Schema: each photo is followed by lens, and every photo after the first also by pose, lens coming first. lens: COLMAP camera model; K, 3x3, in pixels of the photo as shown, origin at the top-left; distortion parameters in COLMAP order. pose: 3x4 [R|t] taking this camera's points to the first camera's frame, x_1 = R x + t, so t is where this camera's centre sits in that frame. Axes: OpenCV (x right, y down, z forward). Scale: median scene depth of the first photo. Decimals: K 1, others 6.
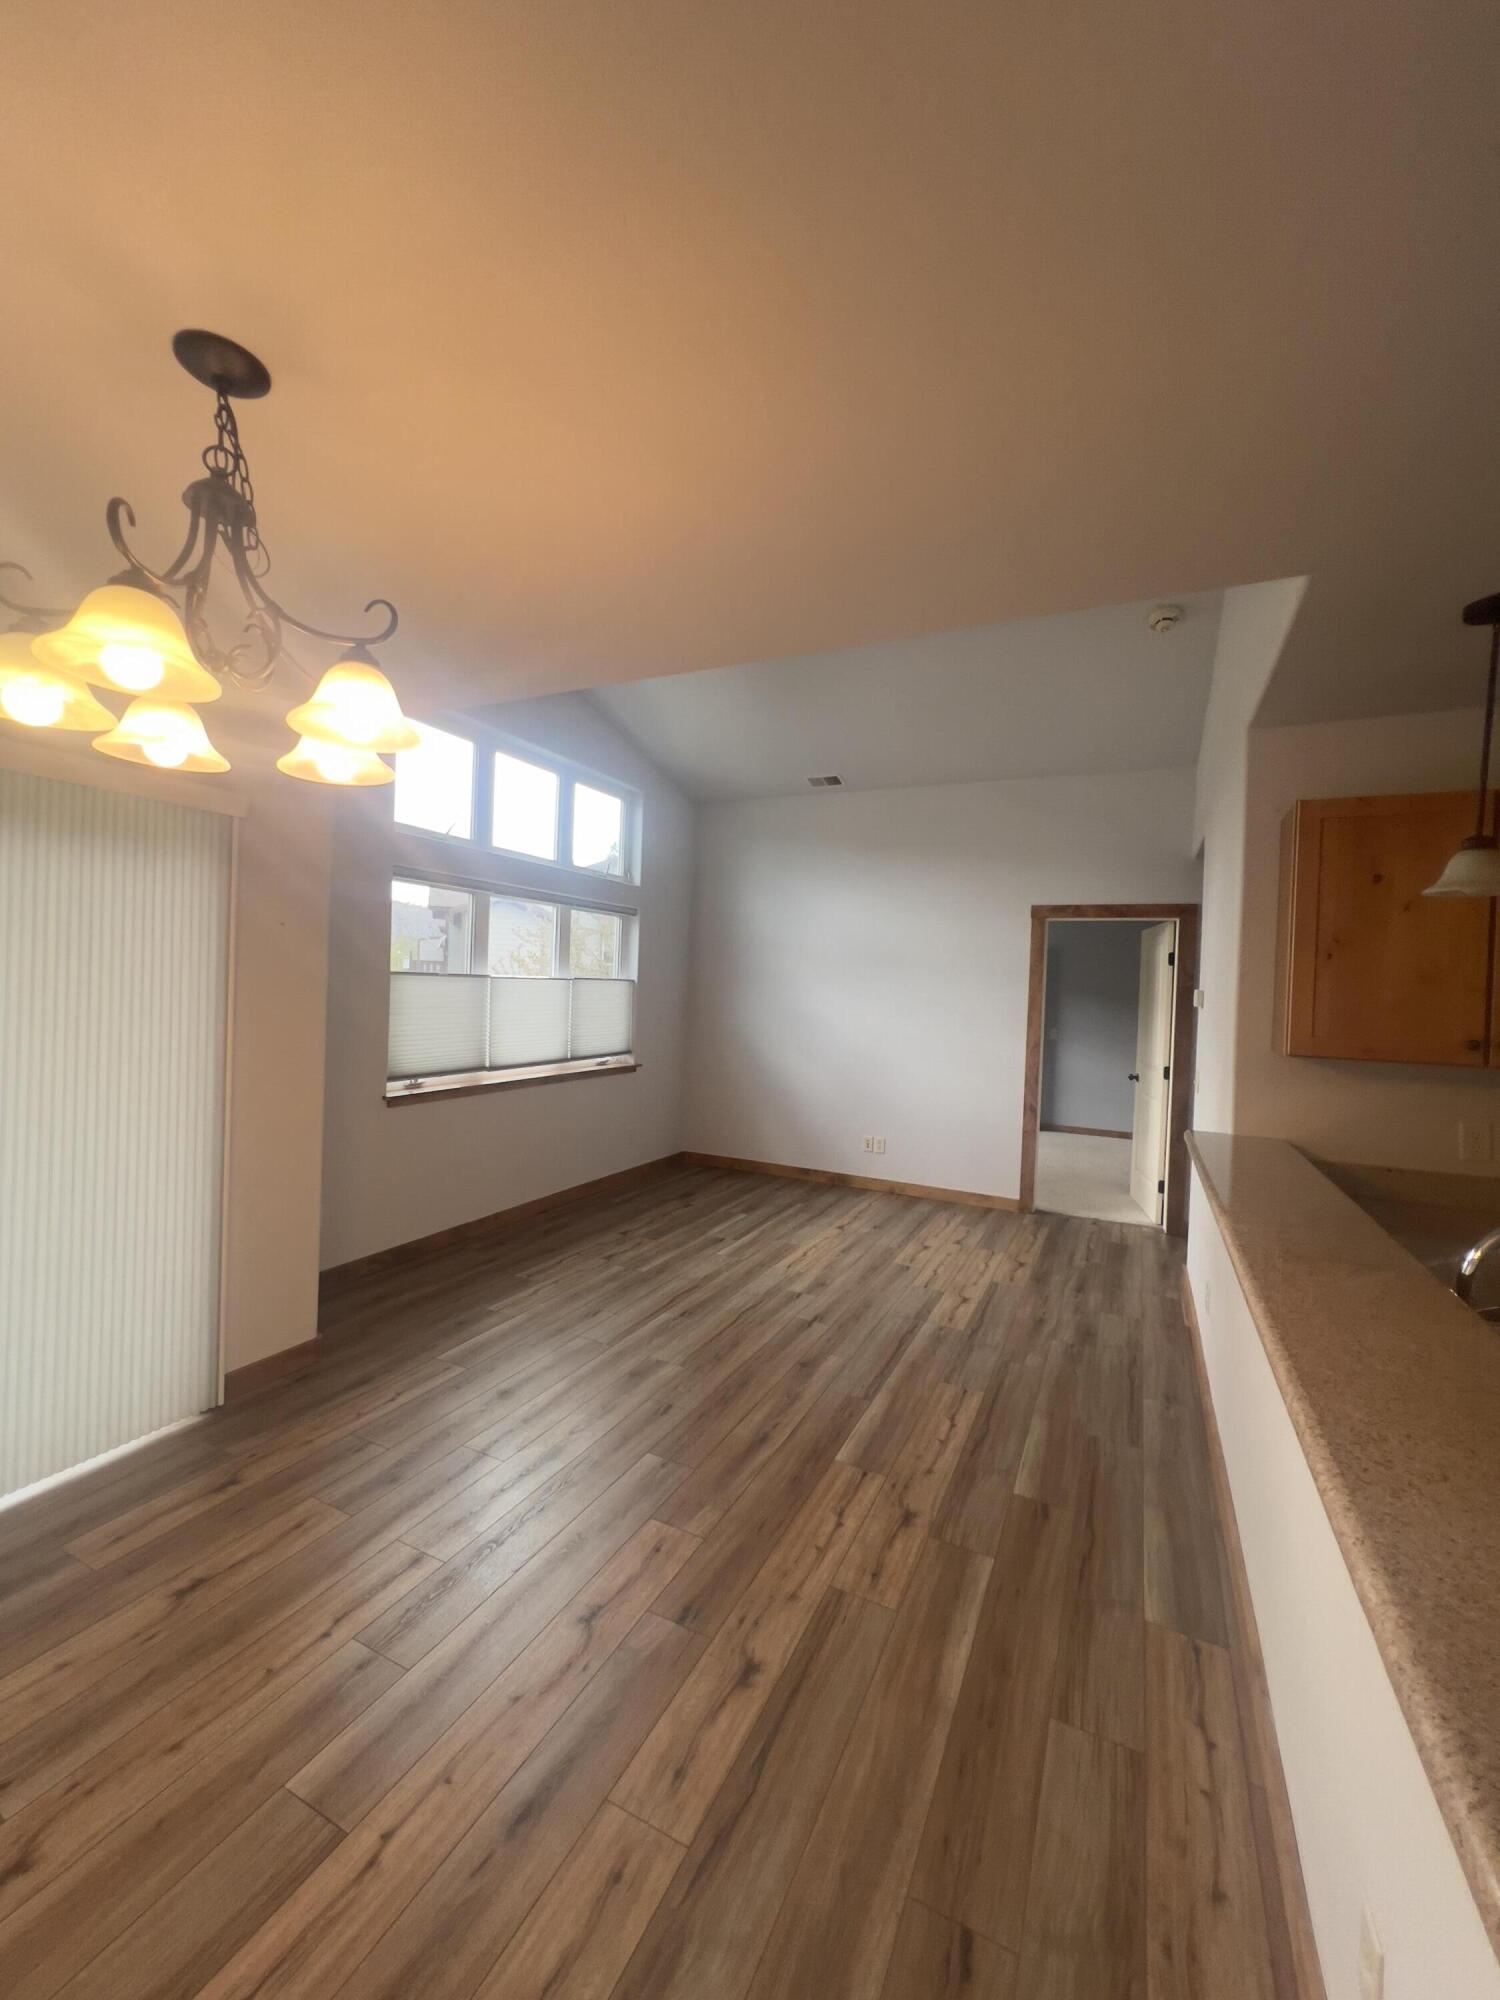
lens RADIAL K [[804.3, 0, 752.1], [0, 804.3, 993.9], [0, 0, 1]] dist [0.000562, -0.000255]
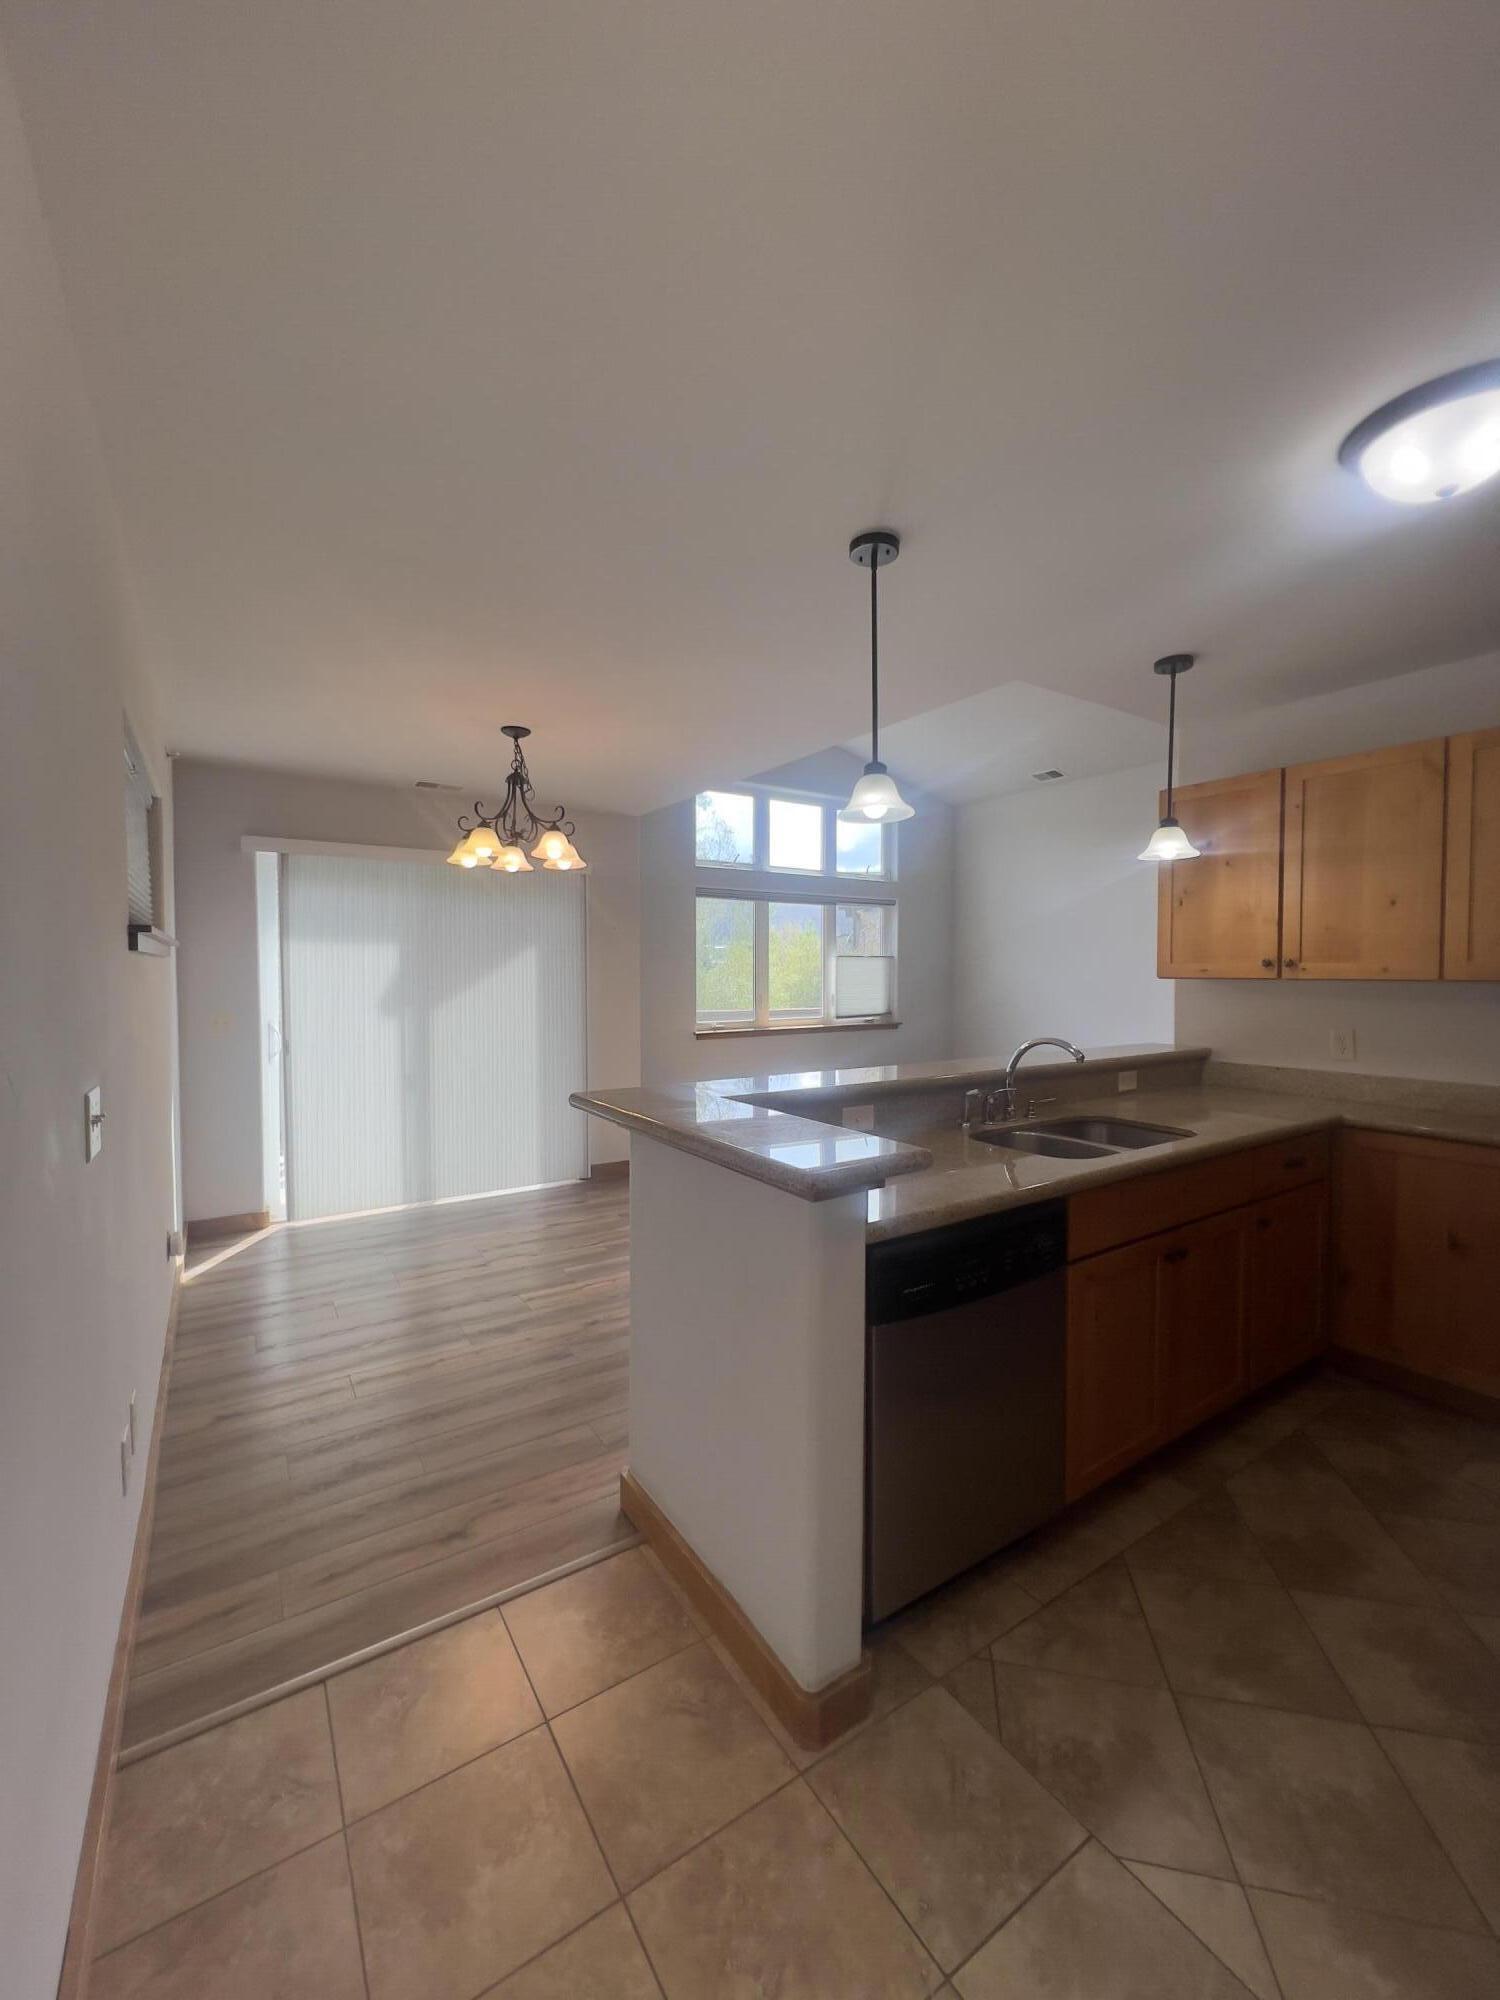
lens RADIAL K [[804.3, 0, 752.1], [0, 804.3, 993.9], [0, 0, 1]] dist [0.000562, -0.000255]
pose [[0.857958, -0.023489, -0.513183, 0.374641], [0.029748, 0.999549, 0.003983, 0.036711], [0.512858, -0.018683, 0.858270, -0.252912]]
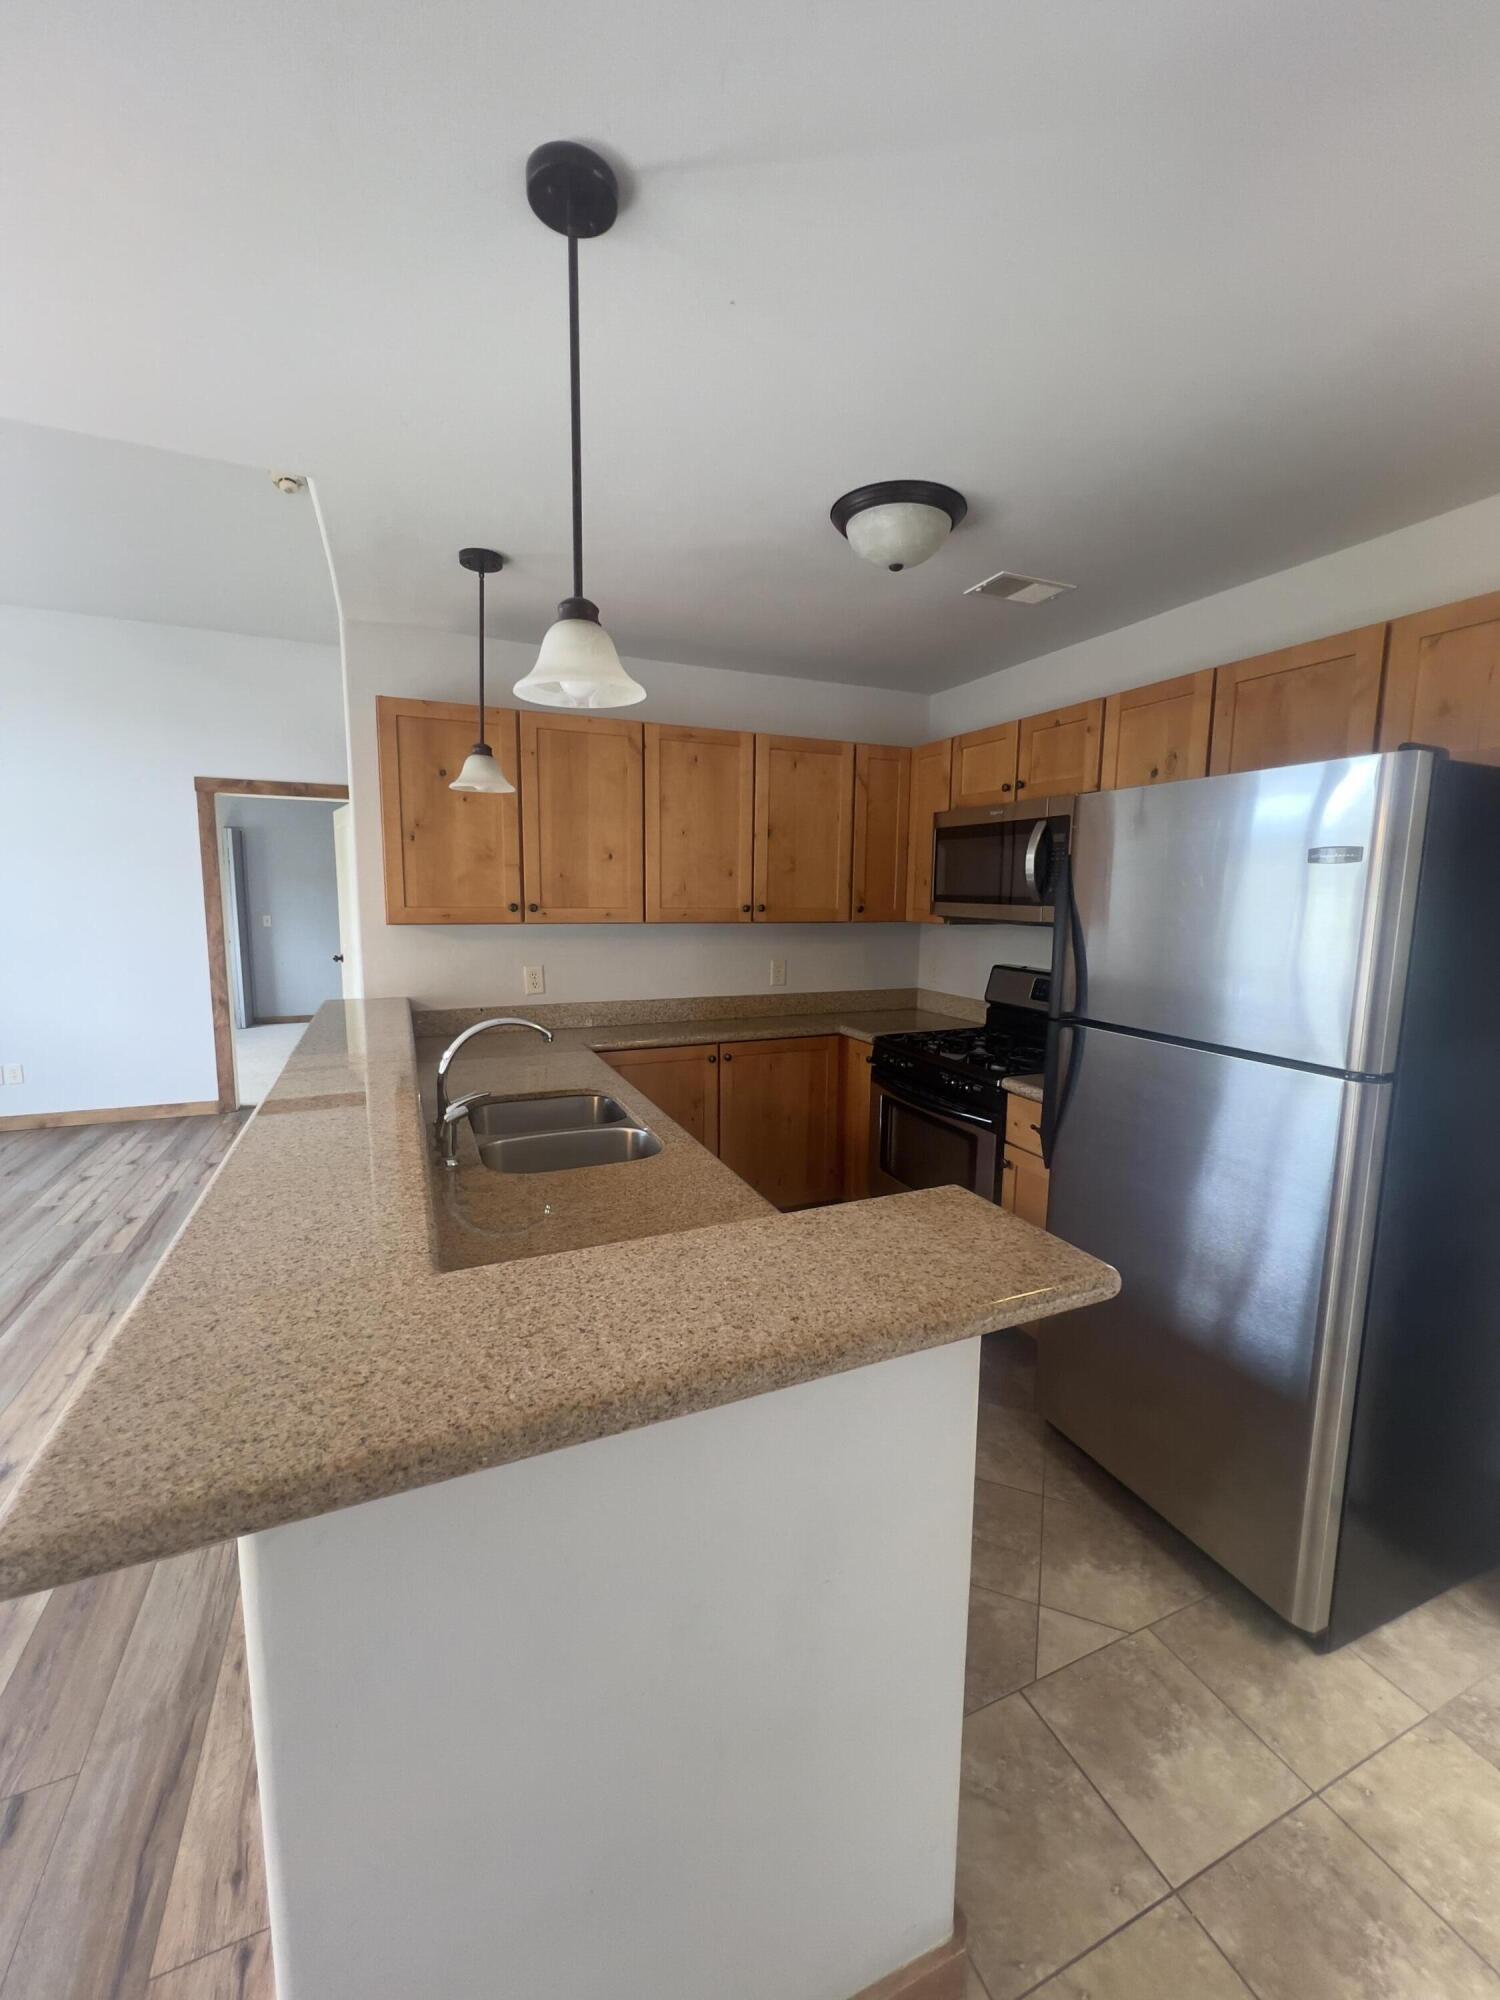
lens RADIAL K [[804.3, 0, 752.1], [0, 804.3, 993.9], [0, 0, 1]] dist [0.000562, -0.000255]
pose [[0.652754, -0.128224, 0.746640, 0.064155], [0.019863, 0.988130, 0.152331, 0.004457], [-0.757310, -0.084604, 0.647552, -0.074532]]
